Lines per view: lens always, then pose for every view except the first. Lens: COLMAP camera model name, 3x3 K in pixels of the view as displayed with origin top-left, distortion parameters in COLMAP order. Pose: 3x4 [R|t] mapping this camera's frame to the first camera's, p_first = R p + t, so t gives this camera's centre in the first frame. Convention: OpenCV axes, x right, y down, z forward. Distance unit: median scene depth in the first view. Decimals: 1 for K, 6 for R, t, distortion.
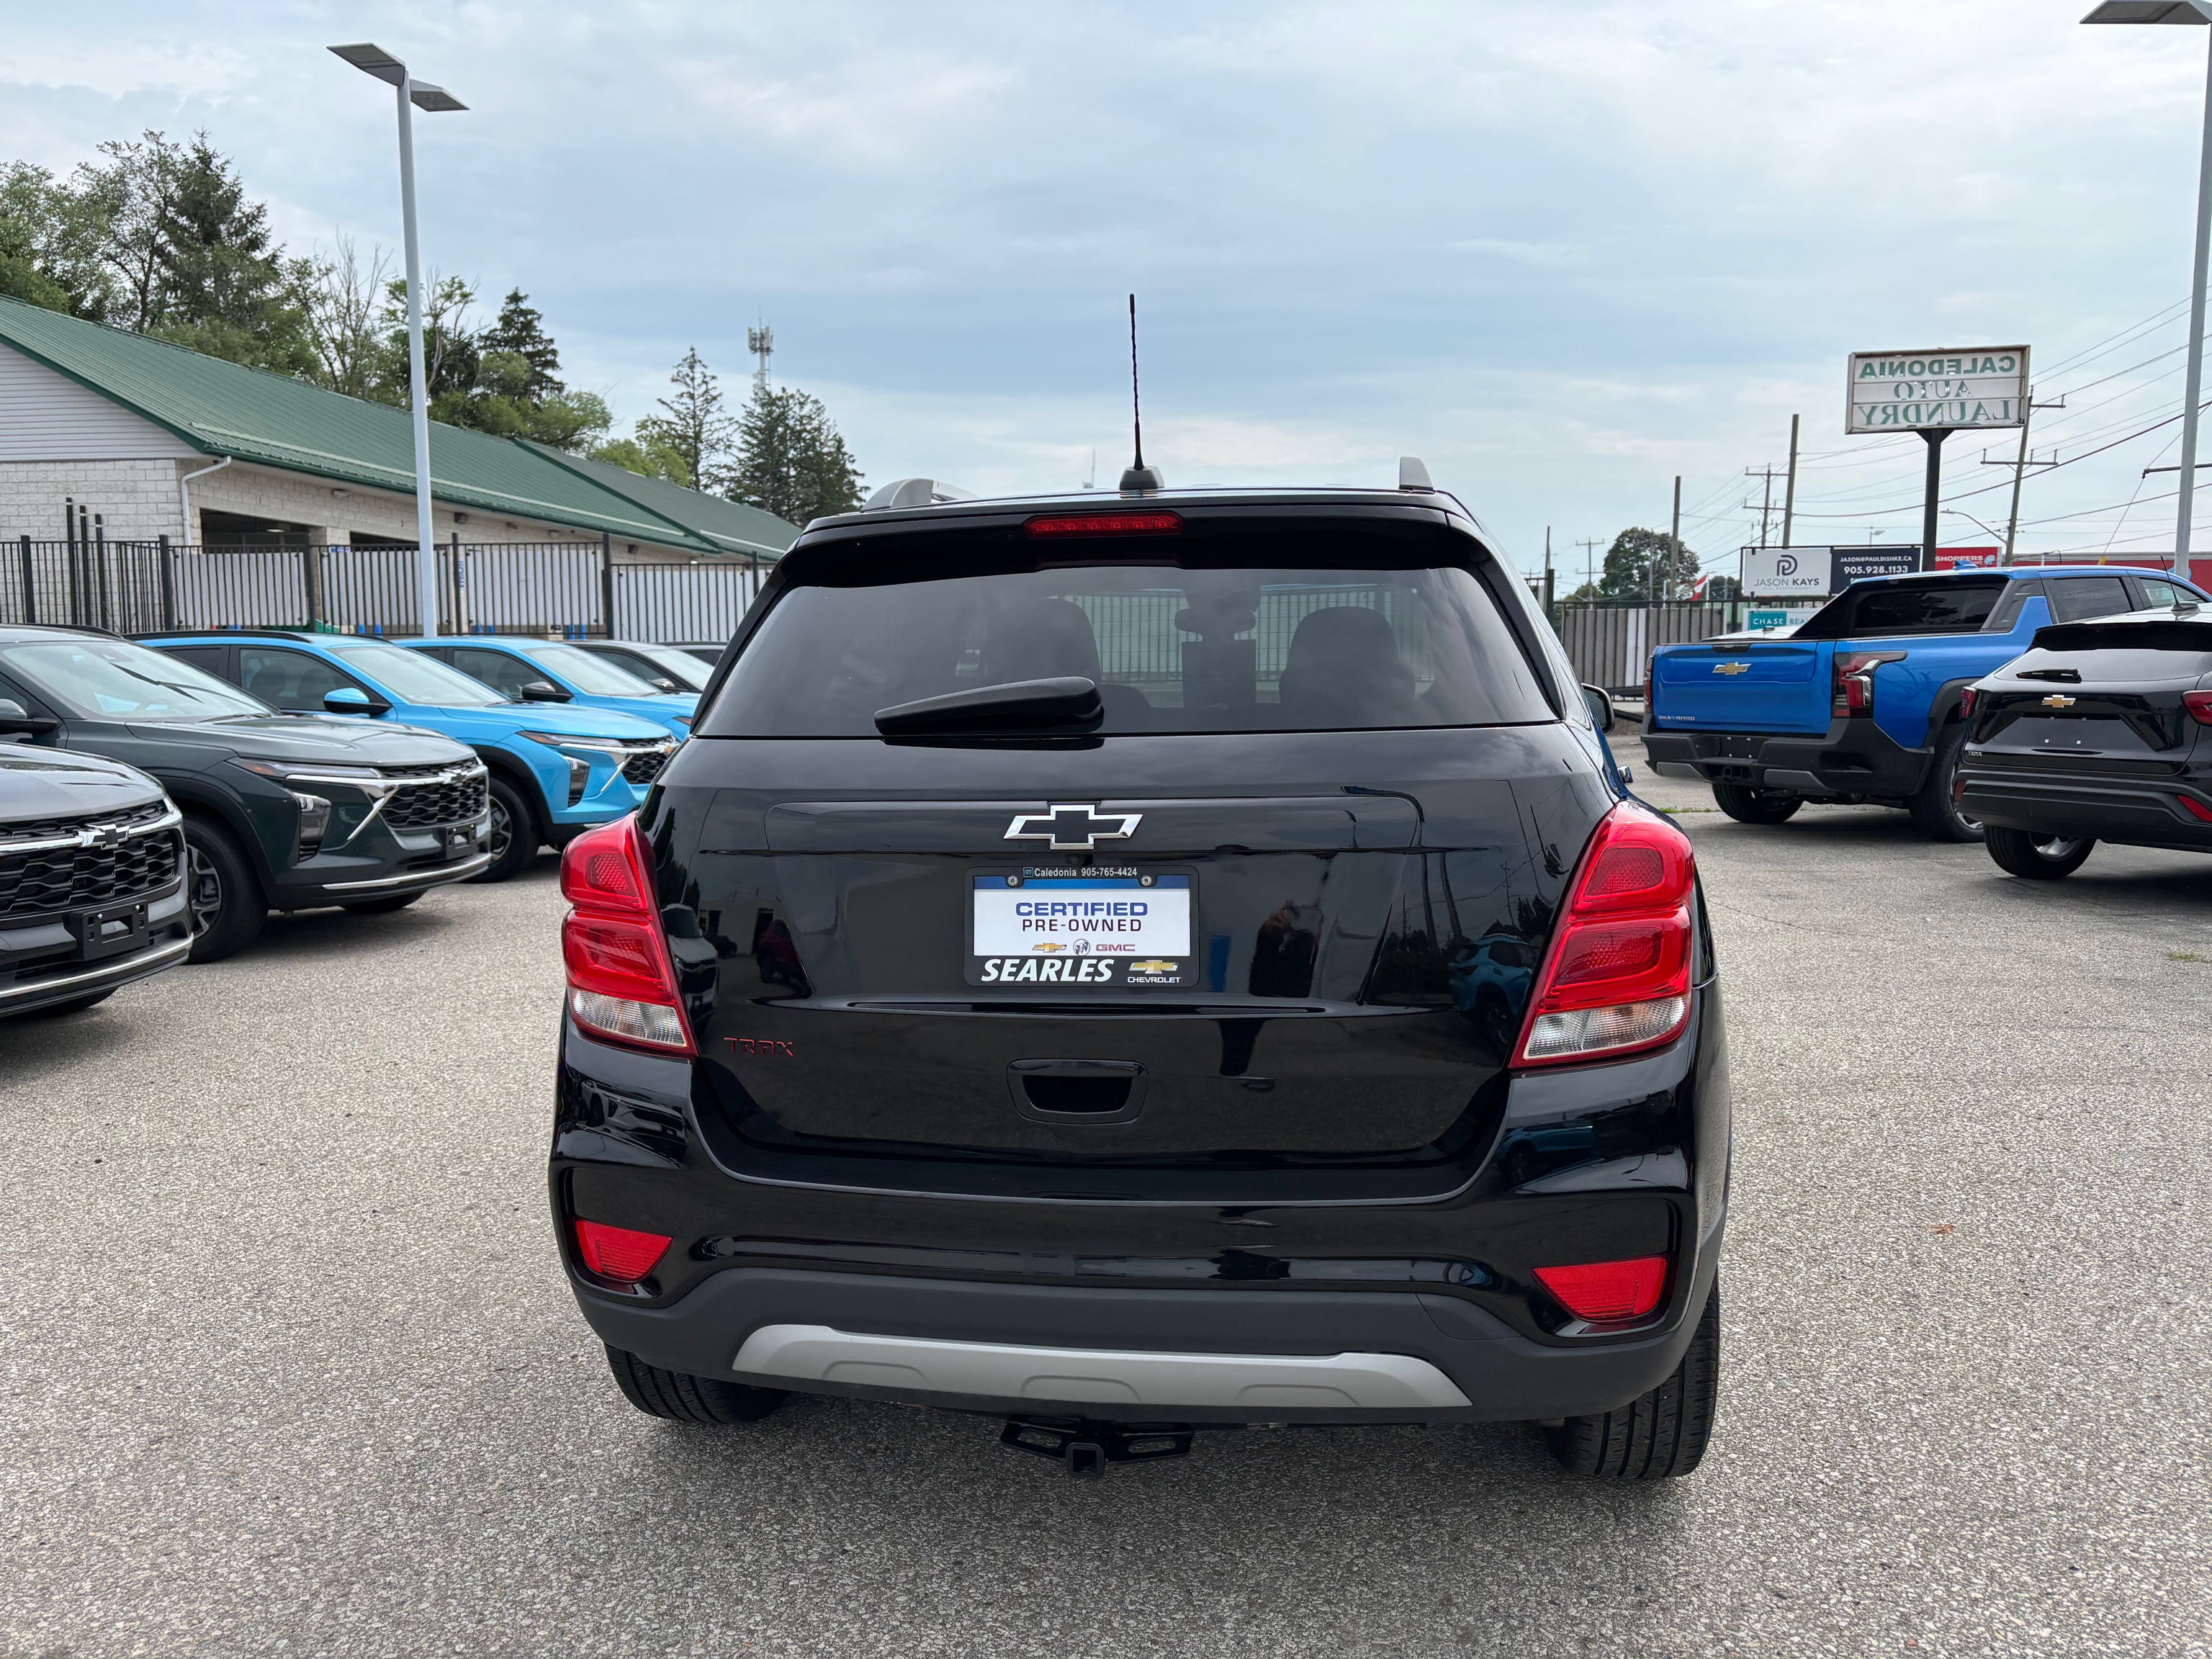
lens RADIAL K [[1668.7, 0, 1080.8], [0, 1668.7, 841.9], [0, 0, 1]] dist [0.032006, -0.021191]
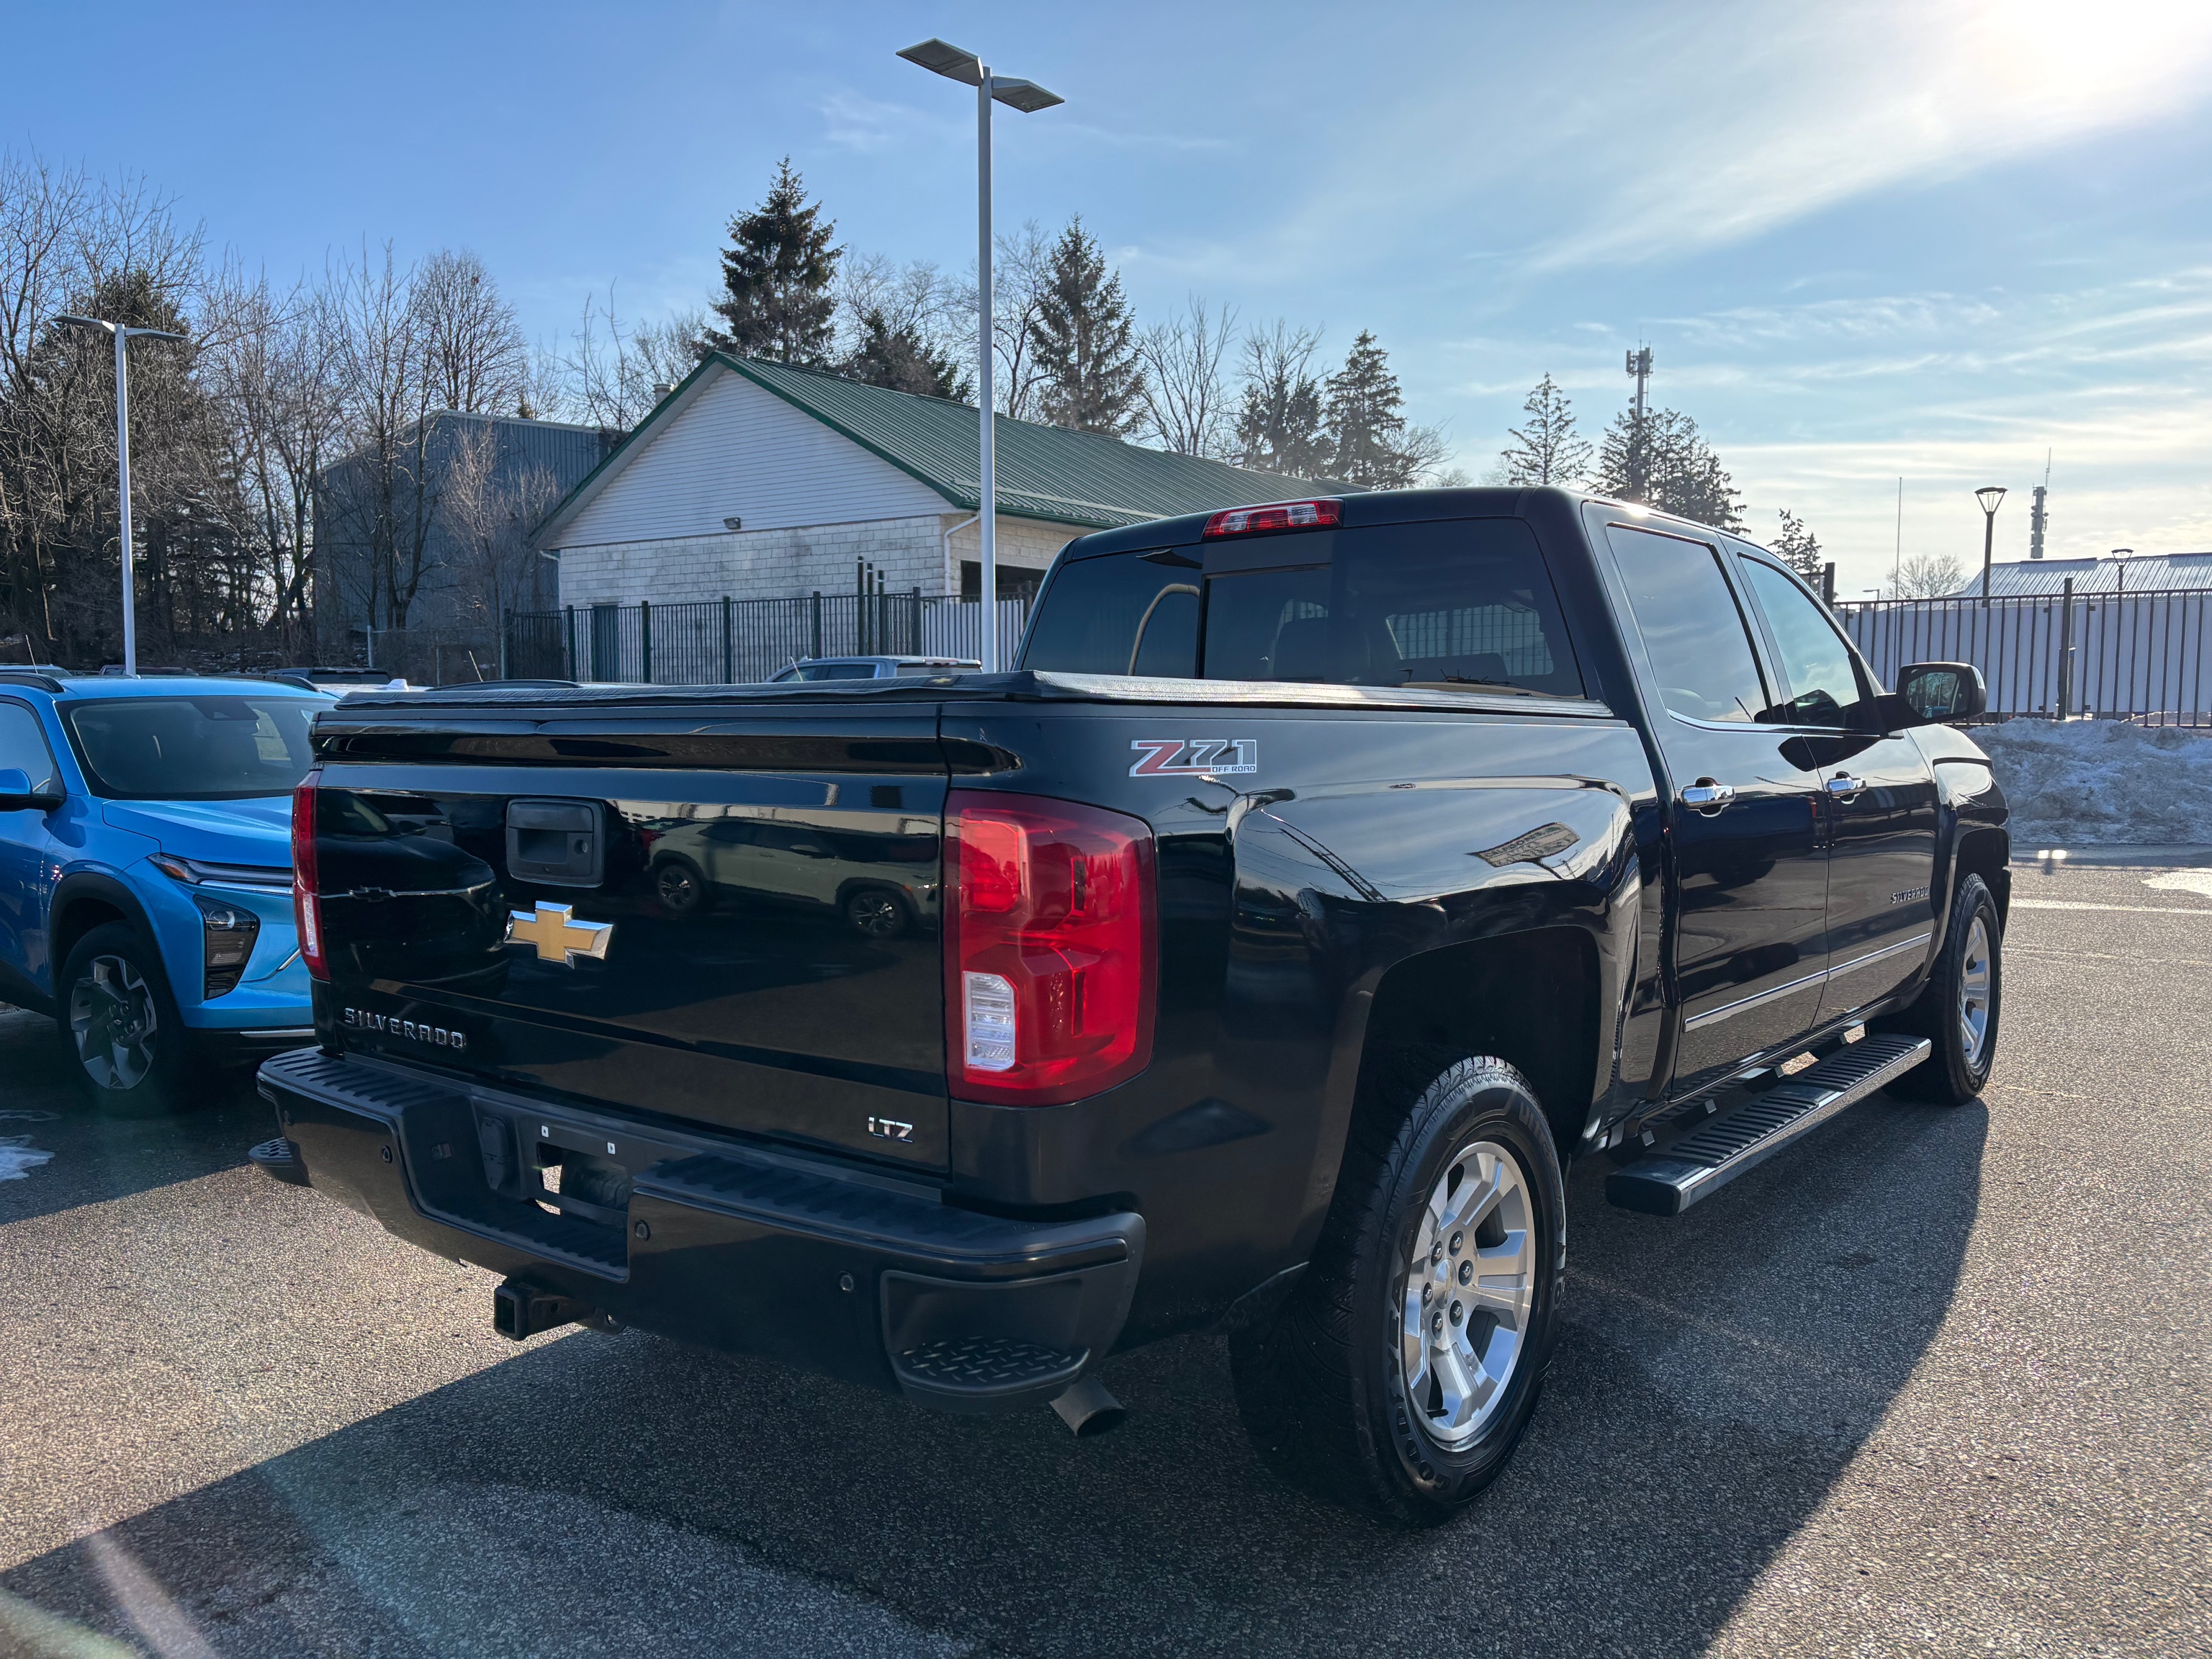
lens RADIAL K [[1668.7, 0, 1103.6], [0, 1668.7, 840.3], [0, 0, 1]] dist [0.032006, -0.021191]
pose [[0.874480, 0.038791, -0.483509, 0.052141], [-0.049567, 0.998725, -0.009523, -0.014829], [0.482523, 0.032293, 0.875288, 0.113685]]
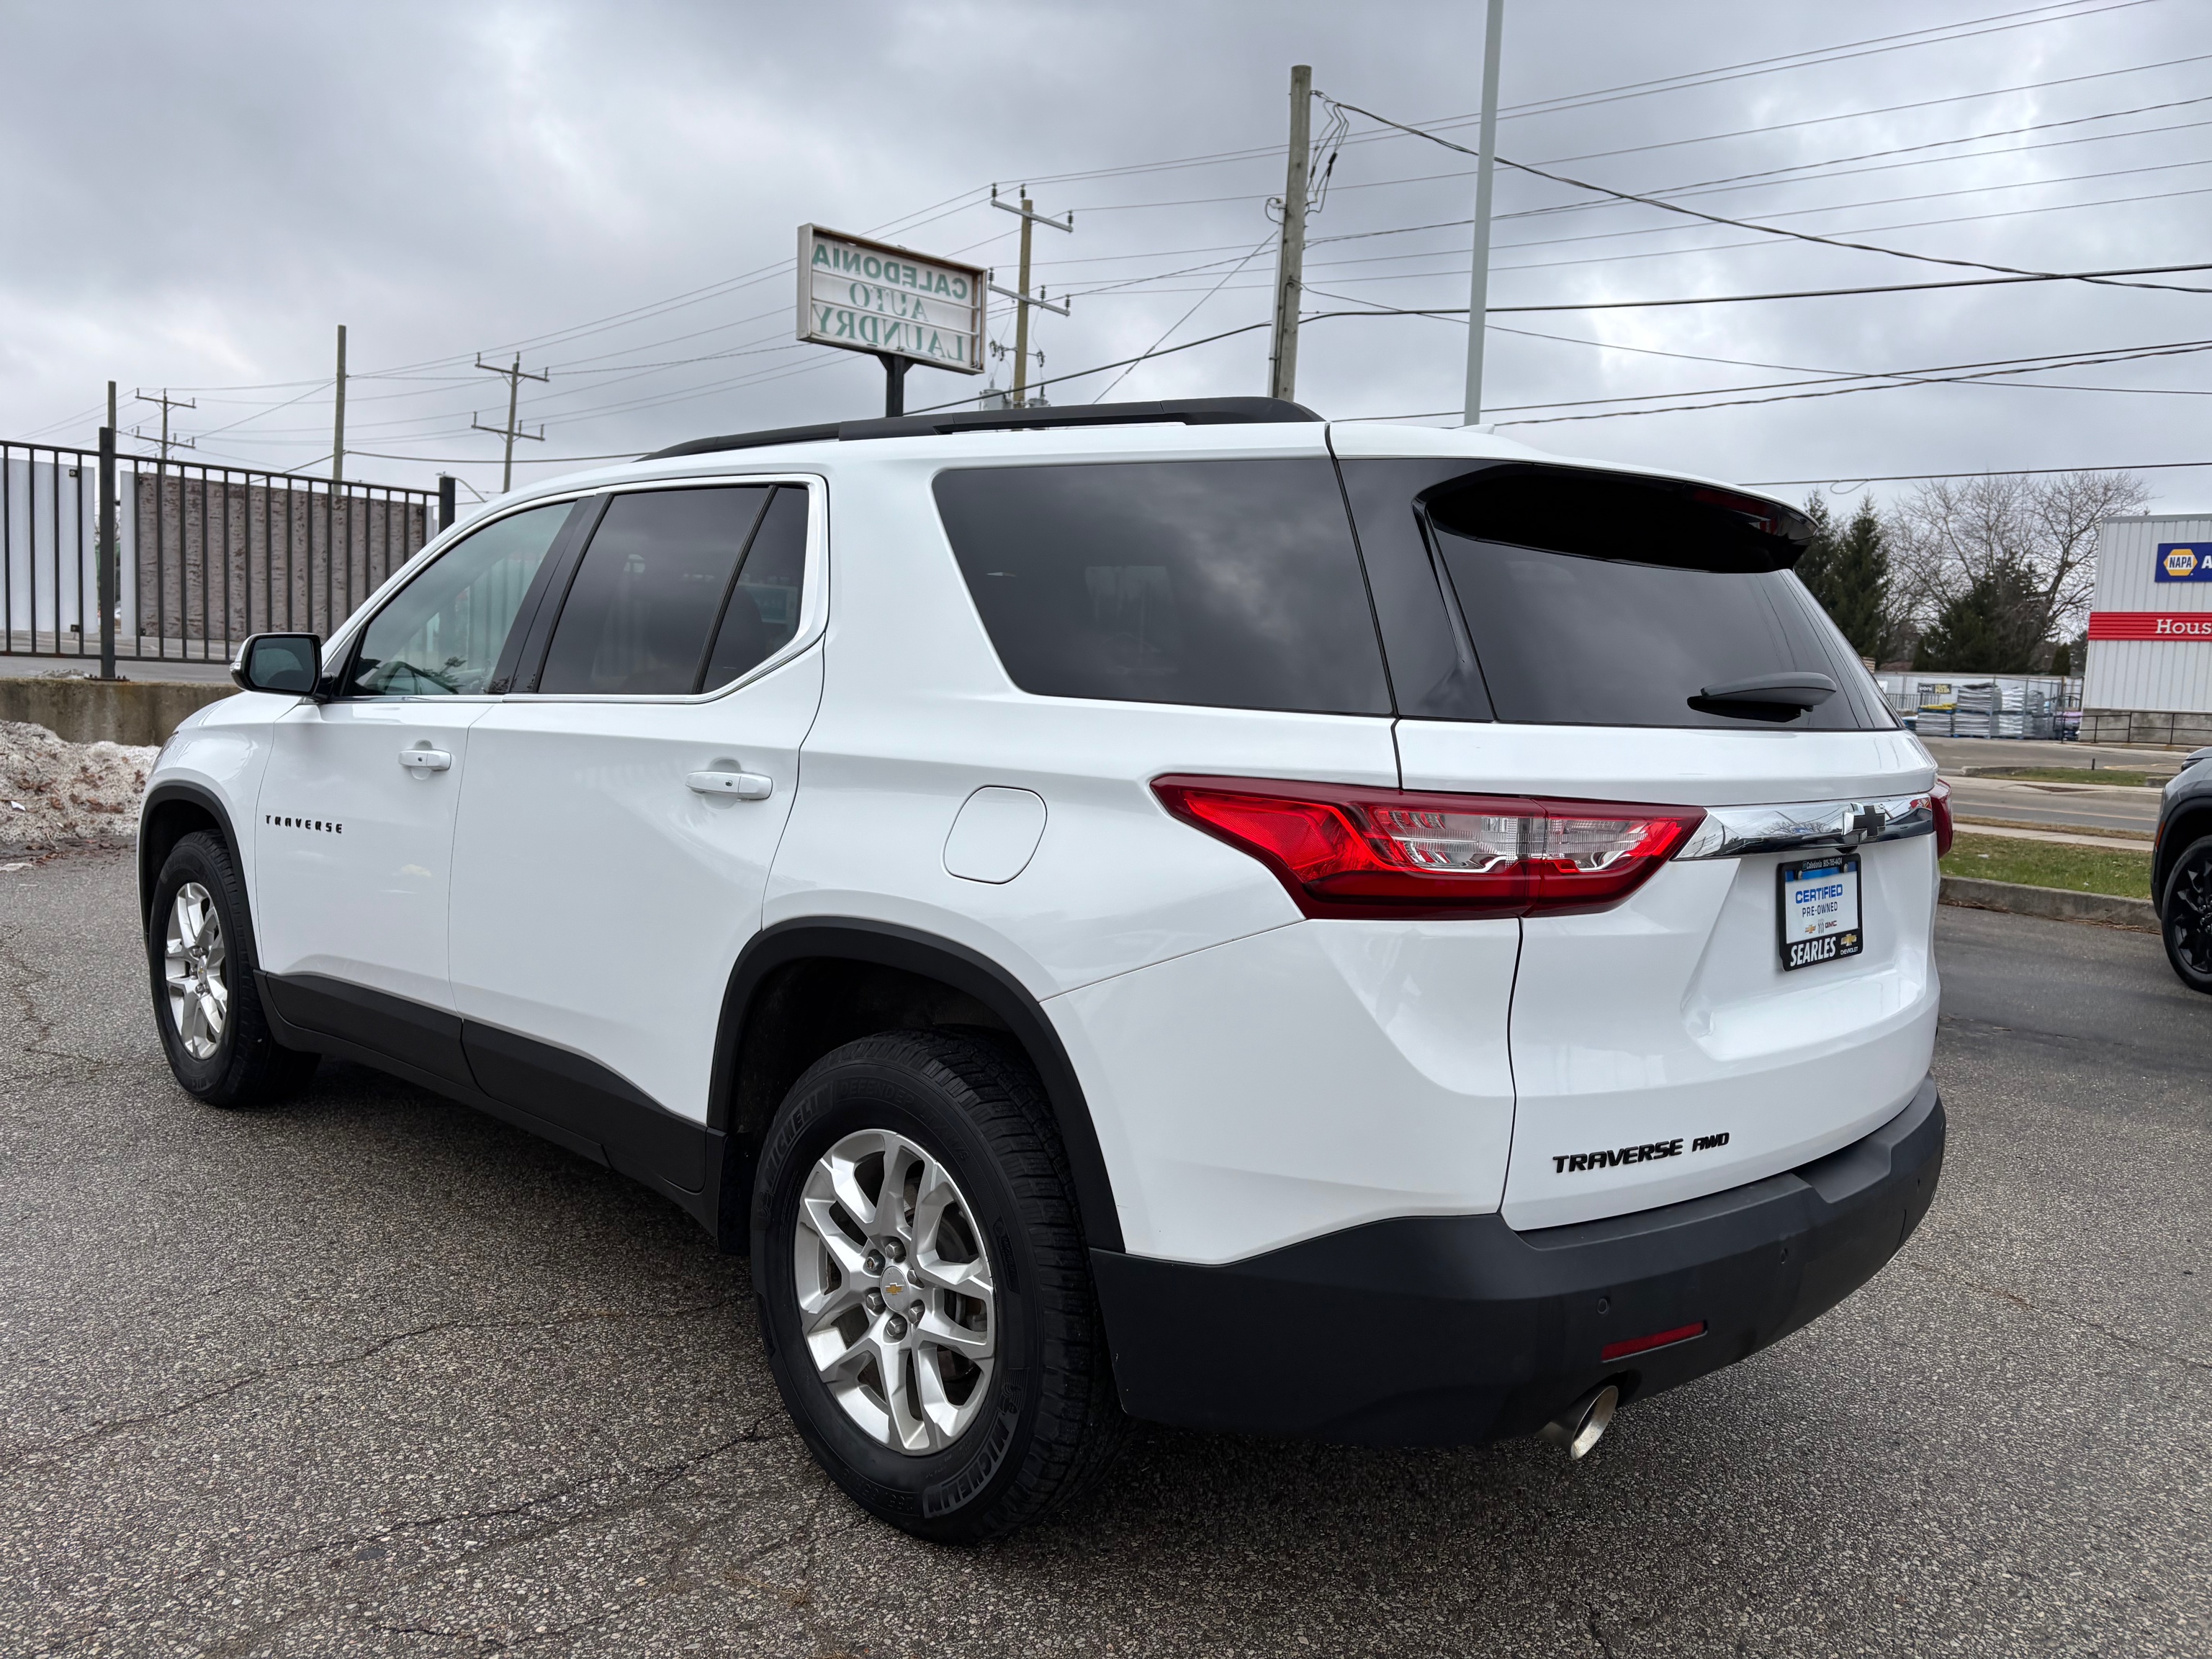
lens RADIAL K [[1668.7, 0, 1101.0], [0, 1668.7, 843.2], [0, 0, 1]] dist [0.032006, -0.021191]
pose [[0.584206, -0.049522, 0.810093, -0.034303], [0.032922, 0.998761, 0.037313, -0.037373], [-0.810938, 0.004871, 0.585112, 0.337207]]
